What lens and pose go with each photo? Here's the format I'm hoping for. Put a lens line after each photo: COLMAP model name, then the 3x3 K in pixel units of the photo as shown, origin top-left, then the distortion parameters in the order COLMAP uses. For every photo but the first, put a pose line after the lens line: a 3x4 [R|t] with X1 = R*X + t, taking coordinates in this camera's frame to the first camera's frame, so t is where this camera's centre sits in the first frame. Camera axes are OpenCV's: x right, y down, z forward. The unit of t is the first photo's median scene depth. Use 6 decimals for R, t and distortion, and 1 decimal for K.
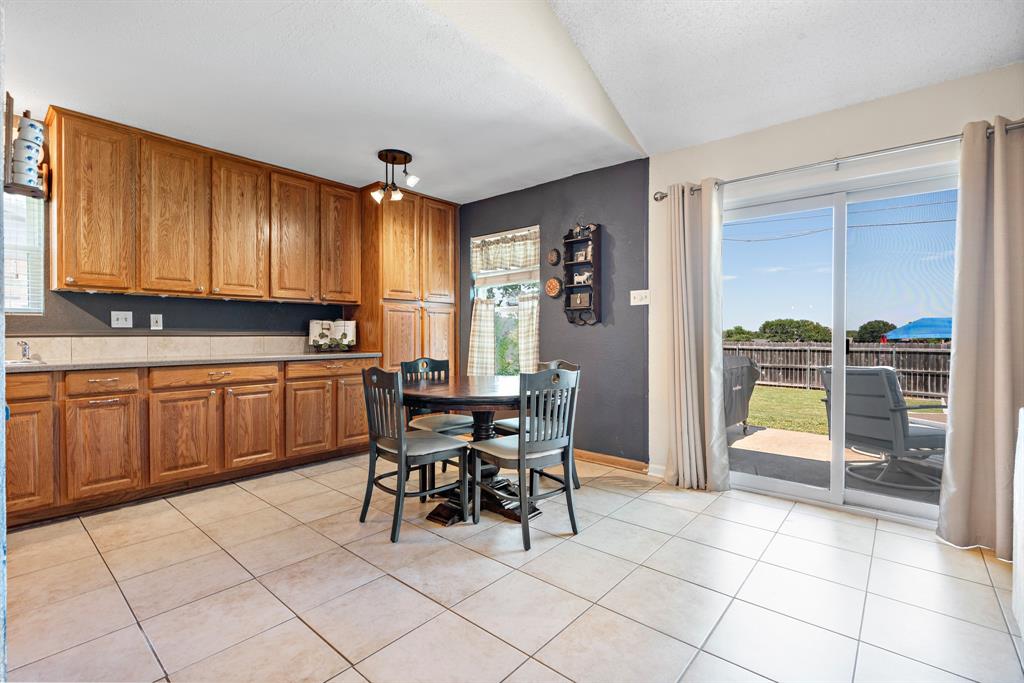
lens RADIAL K [[461.6, 0, 509.5], [0, 461.6, 339.0], [0, 0, 1]] dist [0.001217, 0.000097]
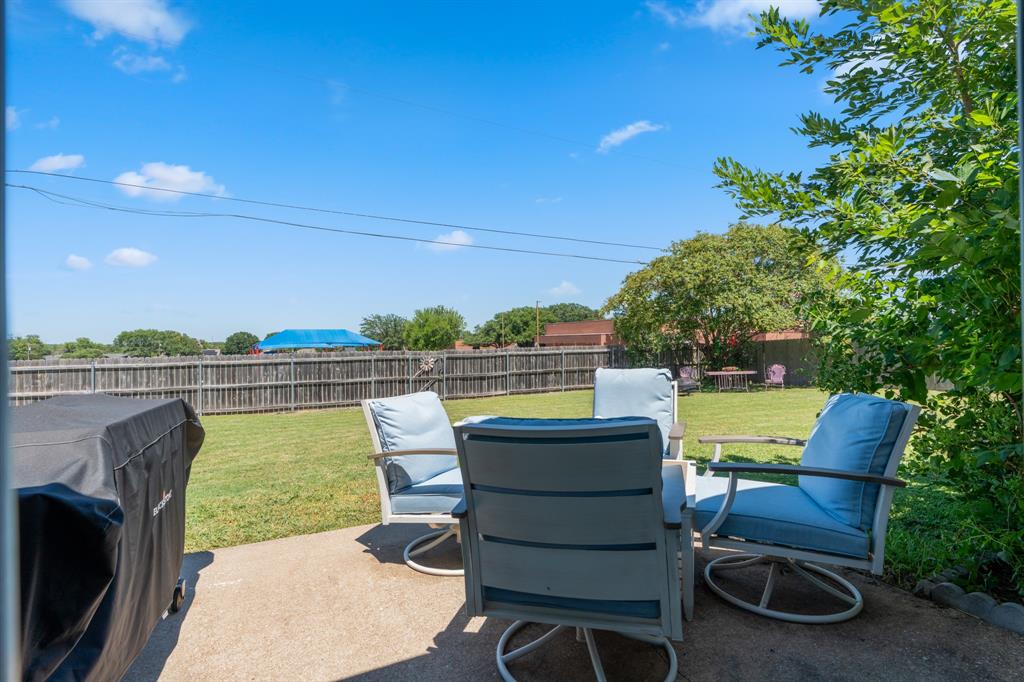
lens RADIAL K [[505.9, 0, 509.3], [0, 505.9, 343.9], [0, 0, 1]] dist [0.001411, 0.000172]
pose [[0.398659, -0.012347, 0.917016, 0.078102], [0.026976, 0.999635, 0.001732, 0.000553], [-0.916702, 0.024047, 0.398847, 0.186040]]
